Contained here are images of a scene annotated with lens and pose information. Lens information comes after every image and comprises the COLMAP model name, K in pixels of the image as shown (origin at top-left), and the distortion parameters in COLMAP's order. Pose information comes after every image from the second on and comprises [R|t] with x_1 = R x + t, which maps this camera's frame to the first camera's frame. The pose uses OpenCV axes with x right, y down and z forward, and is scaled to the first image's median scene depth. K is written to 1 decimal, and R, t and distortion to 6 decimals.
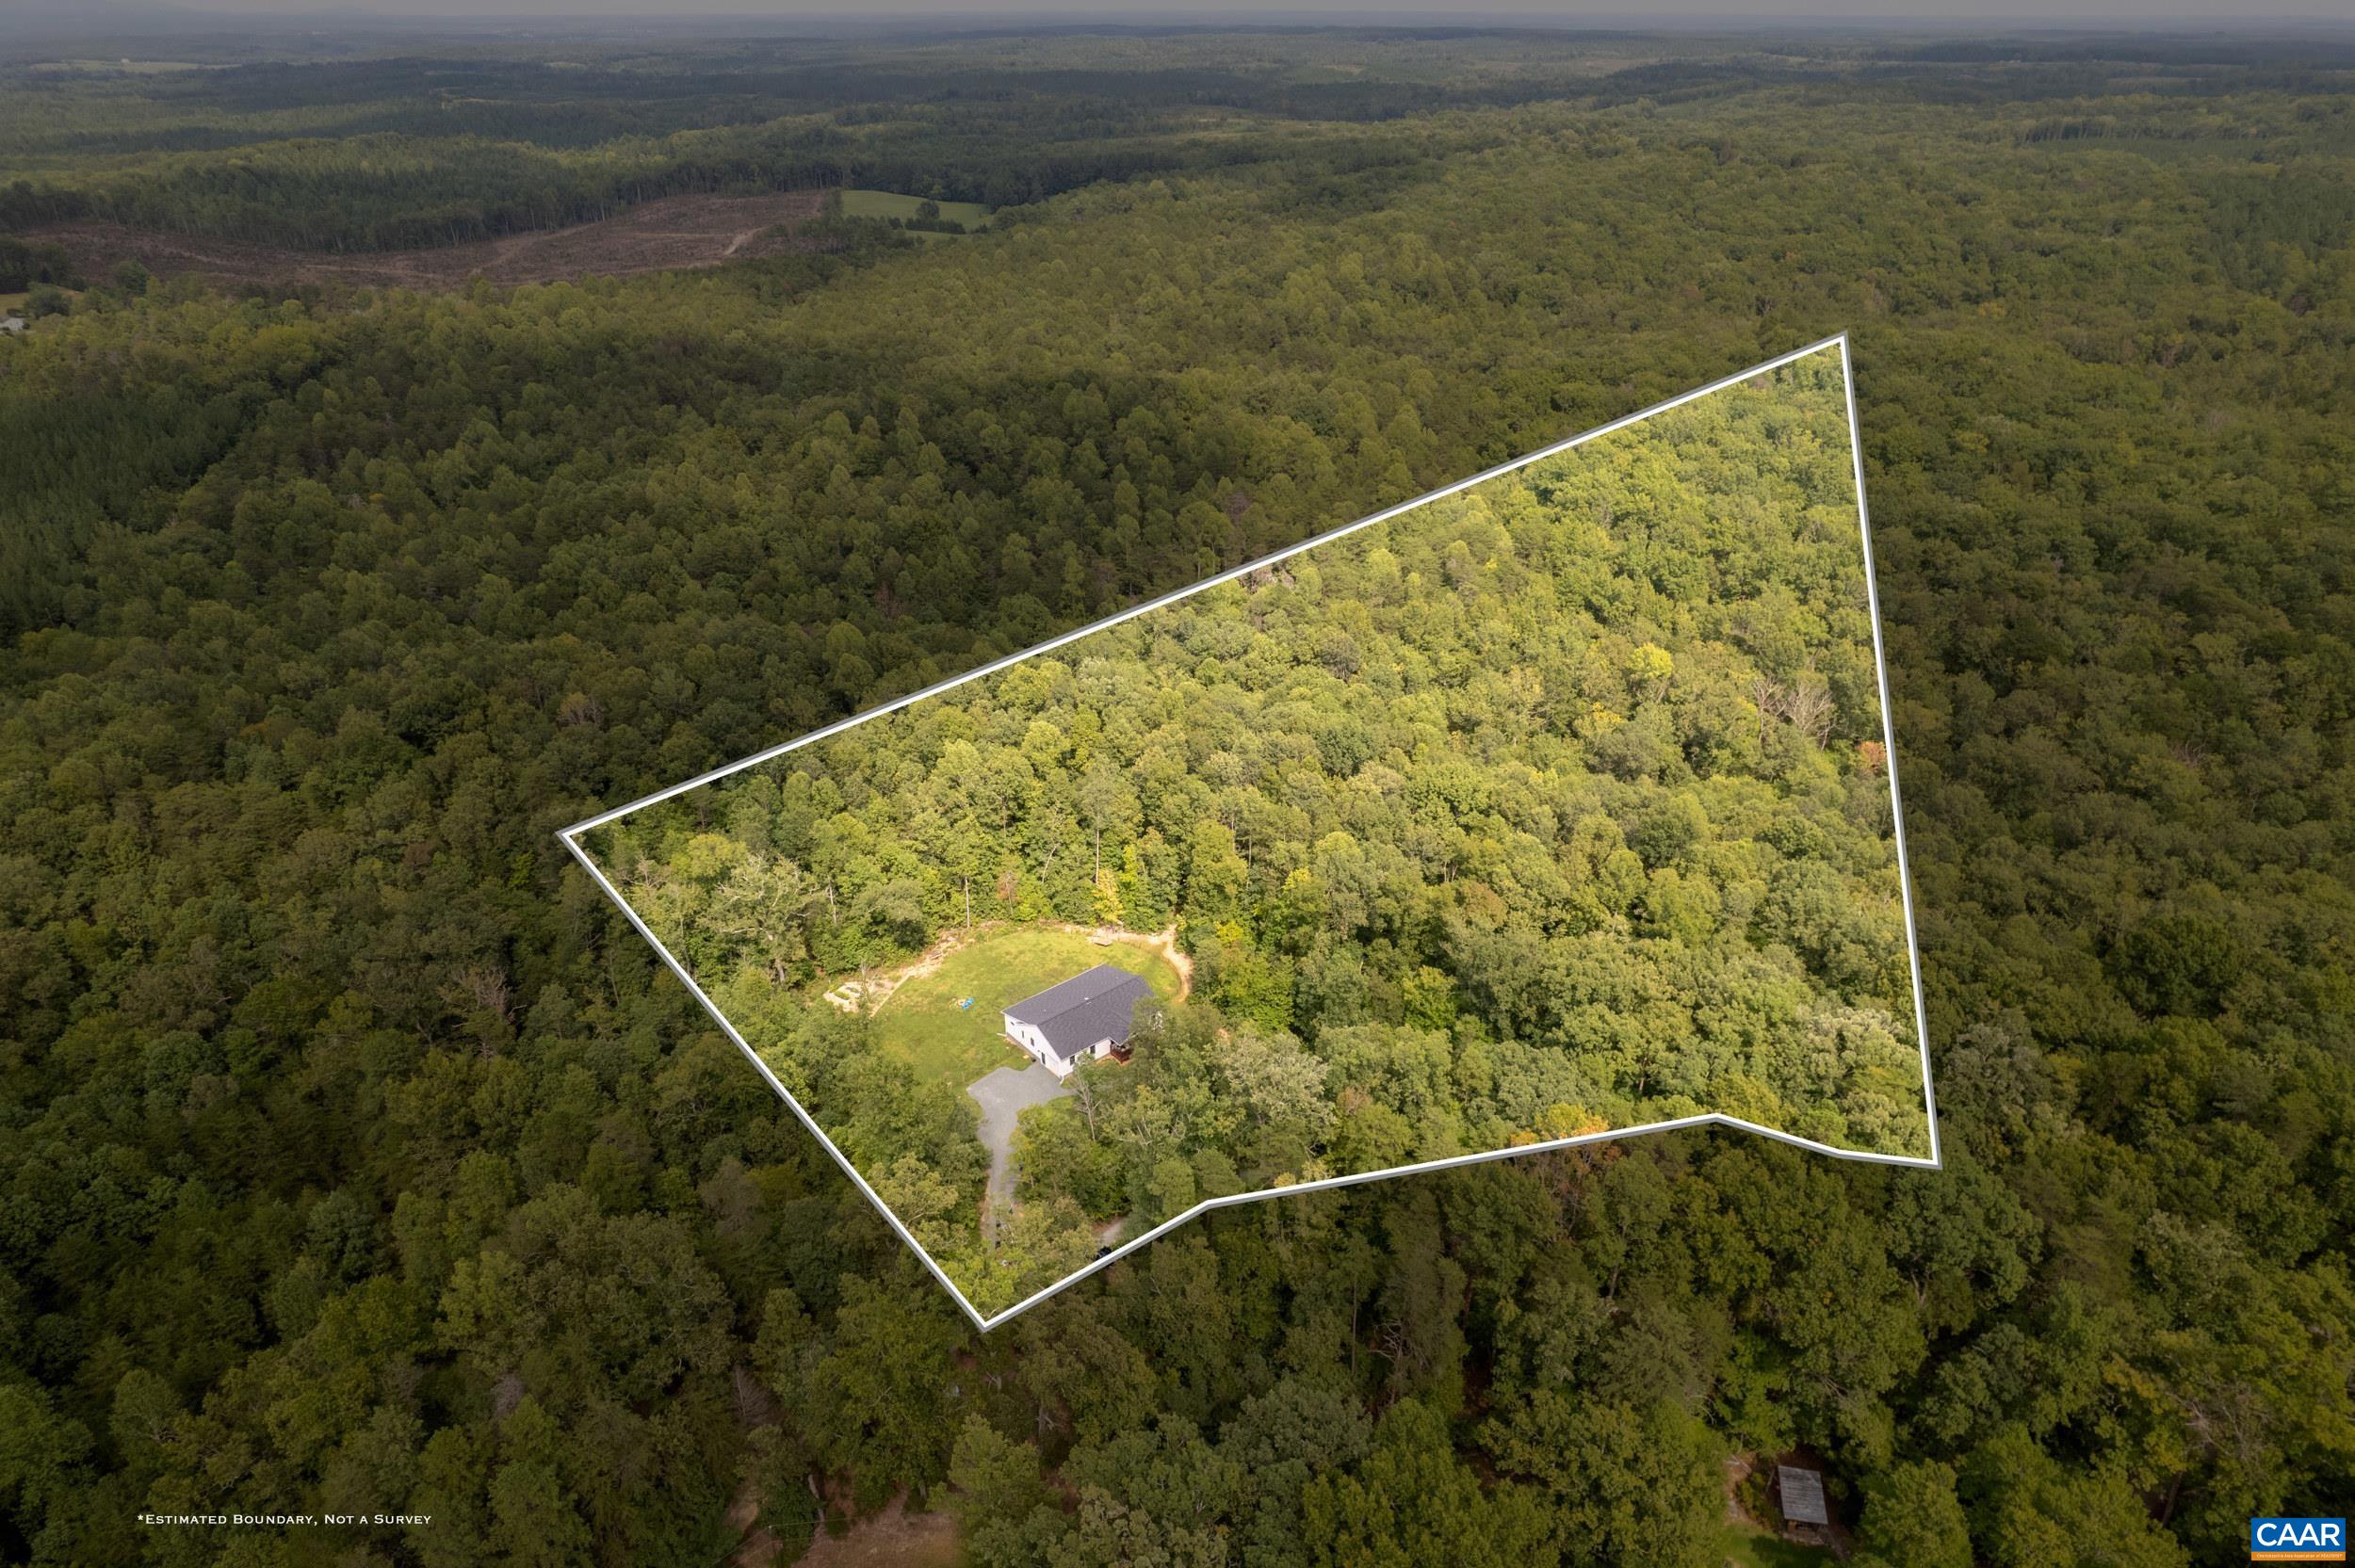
lens RADIAL K [[1520.5, 0, 1170.5], [0, 1520.5, 776.2], [0, 0, 1]] dist [-0.069342, 0.057750]
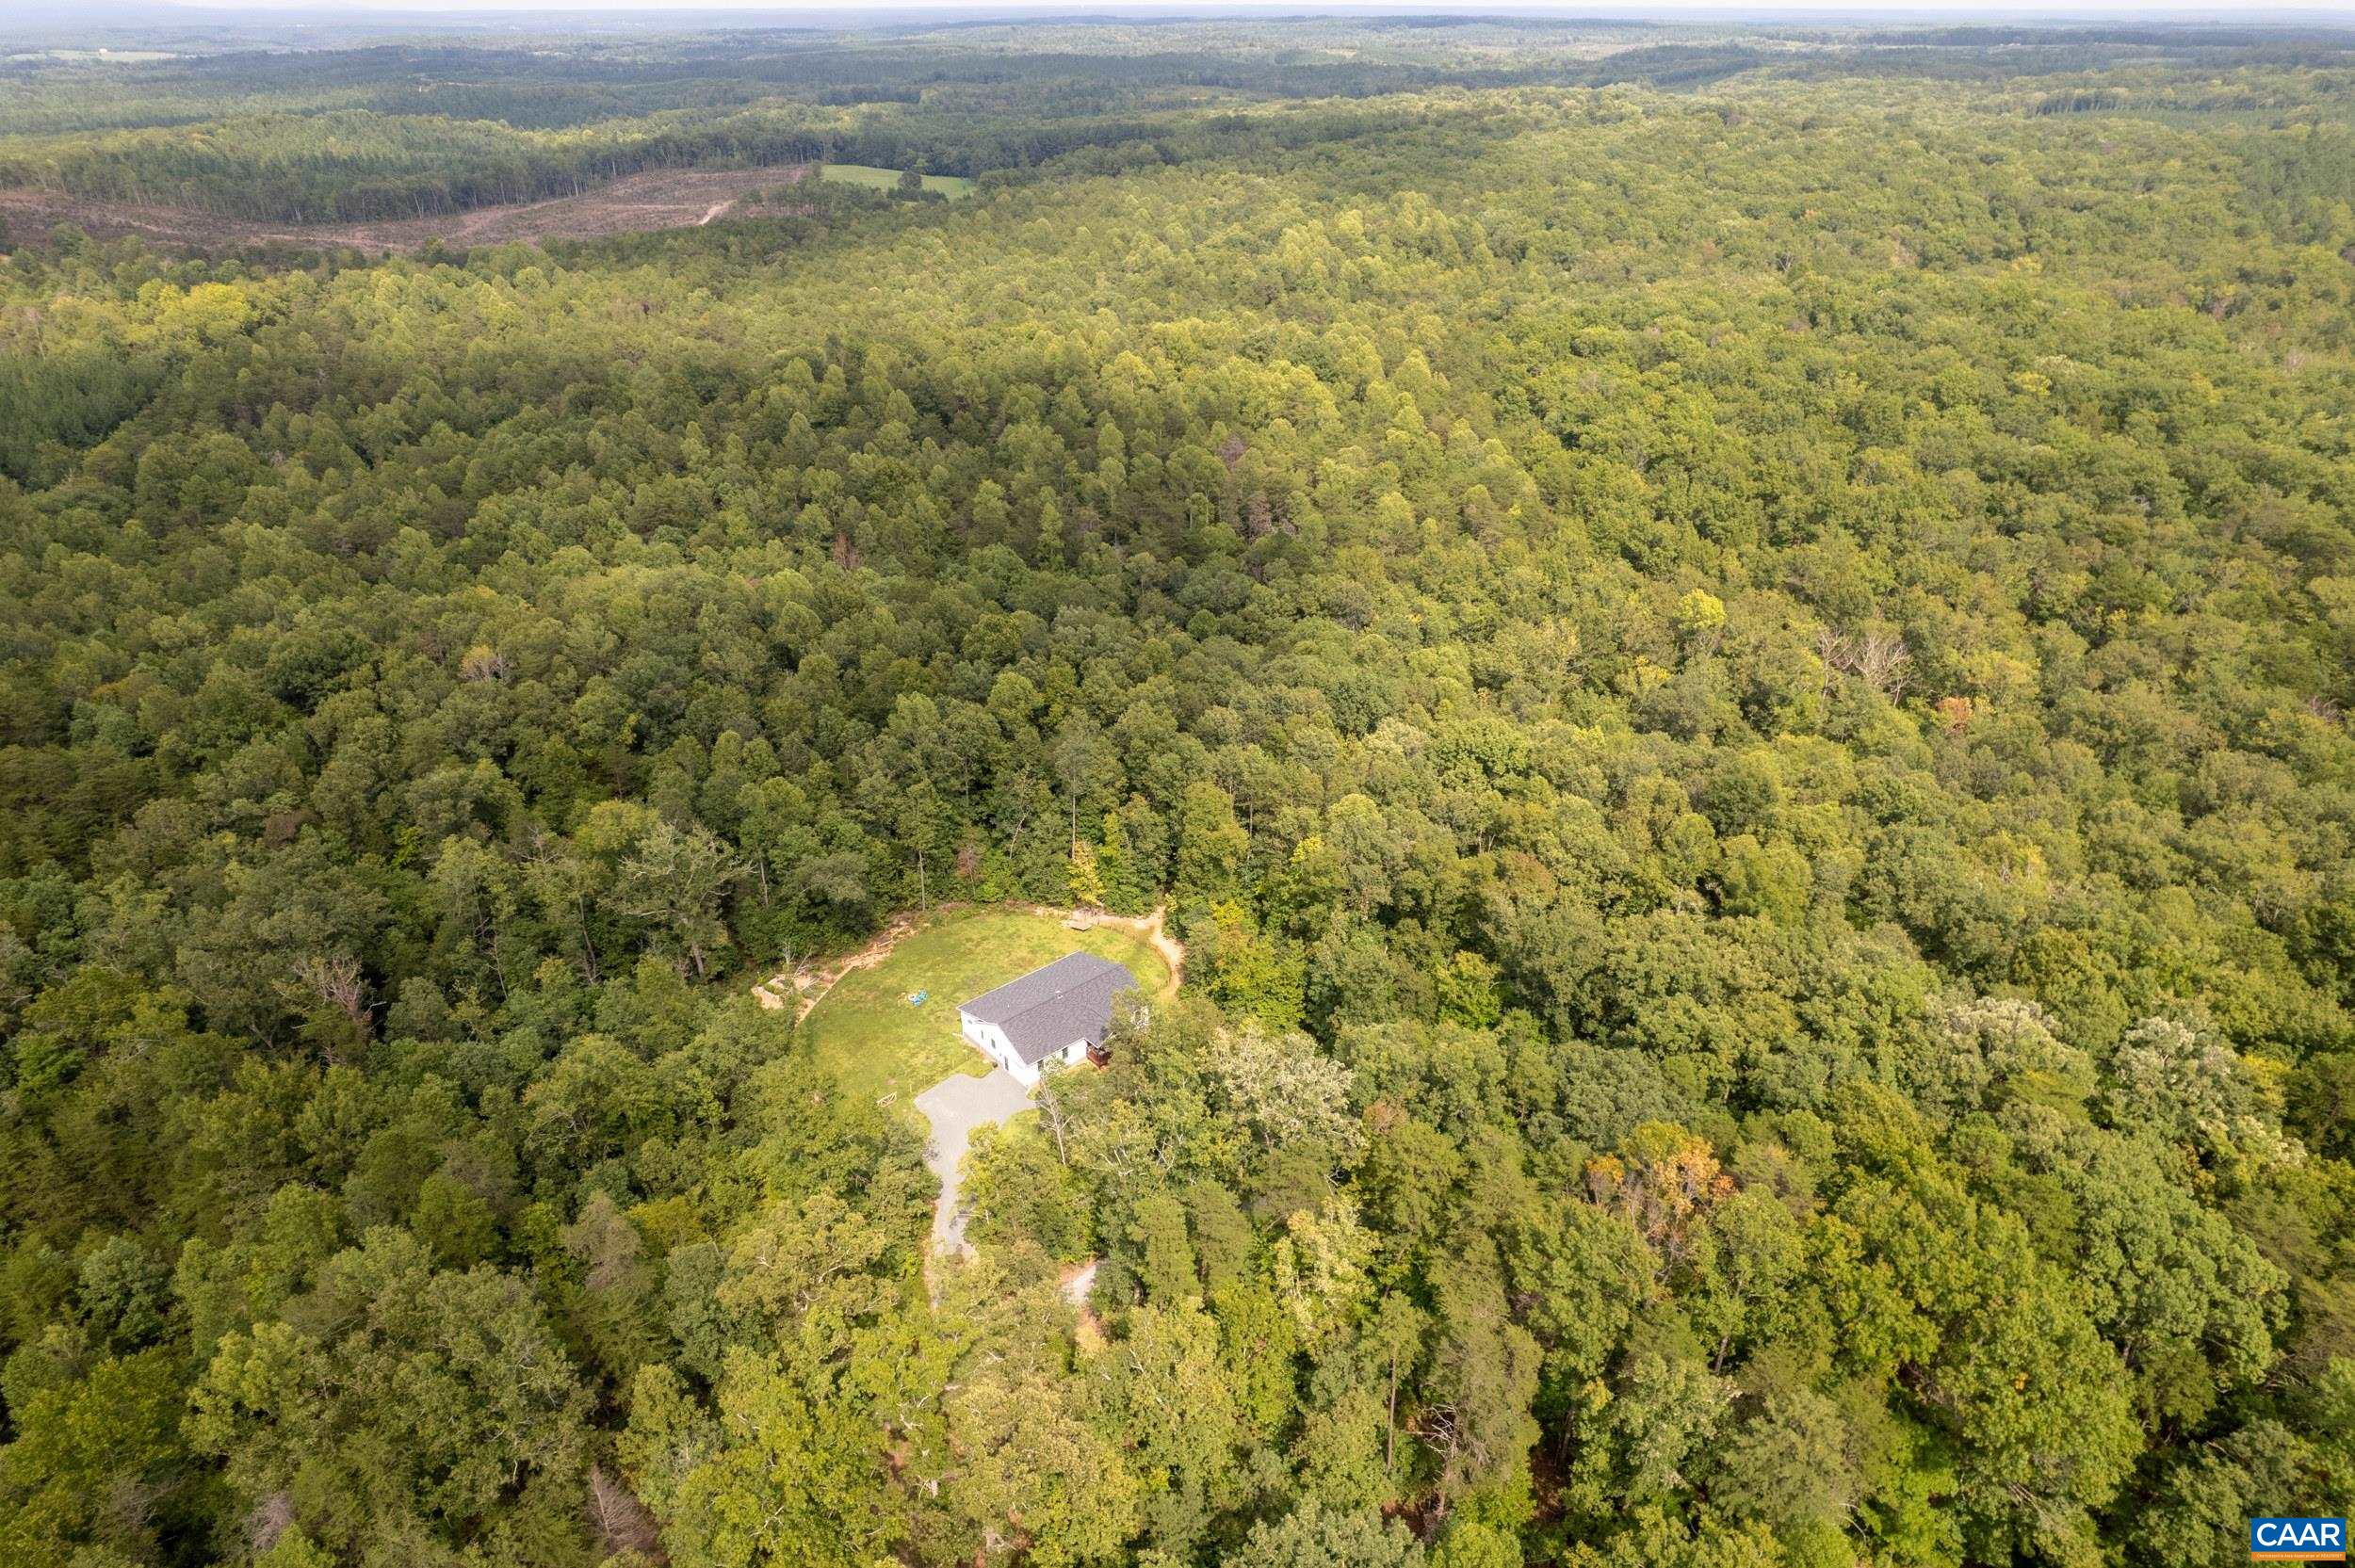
lens RADIAL K [[1517.1, 0, 1174.8], [0, 1517.1, 769.3], [0, 0, 1]] dist [-0.076099, 0.072452]
pose [[0.999968, -0.002992, 0.007366, 0.003065], [0.003014, 0.999991, -0.002935, 0.023028], [-0.007357, 0.002957, 0.999969, 0.143050]]
